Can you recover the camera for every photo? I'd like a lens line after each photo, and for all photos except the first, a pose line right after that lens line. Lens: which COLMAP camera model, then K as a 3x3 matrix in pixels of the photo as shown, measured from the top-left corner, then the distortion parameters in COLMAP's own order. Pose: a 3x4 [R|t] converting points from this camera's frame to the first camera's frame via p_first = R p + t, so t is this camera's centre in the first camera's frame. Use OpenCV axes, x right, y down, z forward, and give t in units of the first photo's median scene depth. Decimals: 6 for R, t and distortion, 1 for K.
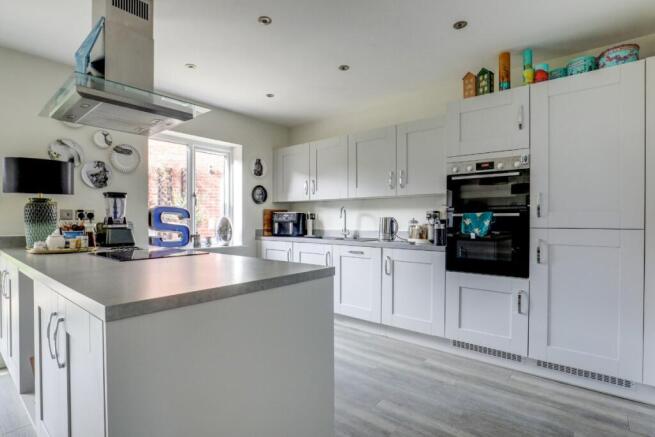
lens RADIAL K [[330.6, 0, 328.8], [0, 330.6, 221.3], [0, 0, 1]] dist [-0.001391, -0.000165]
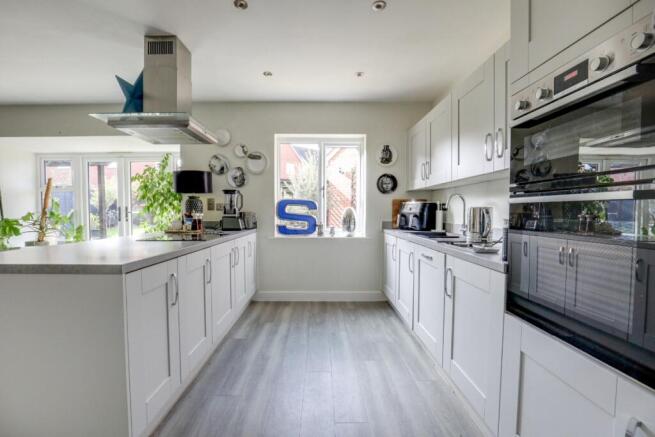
lens RADIAL K [[306.1, 0, 325.0], [0, 306.1, 217.5], [0, 0, 1]] dist [-0.028981, 0.000155]
pose [[0.646041, 0.016649, -0.763121, 0.357026], [-0.005271, 0.999836, 0.017351, -0.000236], [0.763284, -0.007187, 0.646023, 0.338585]]
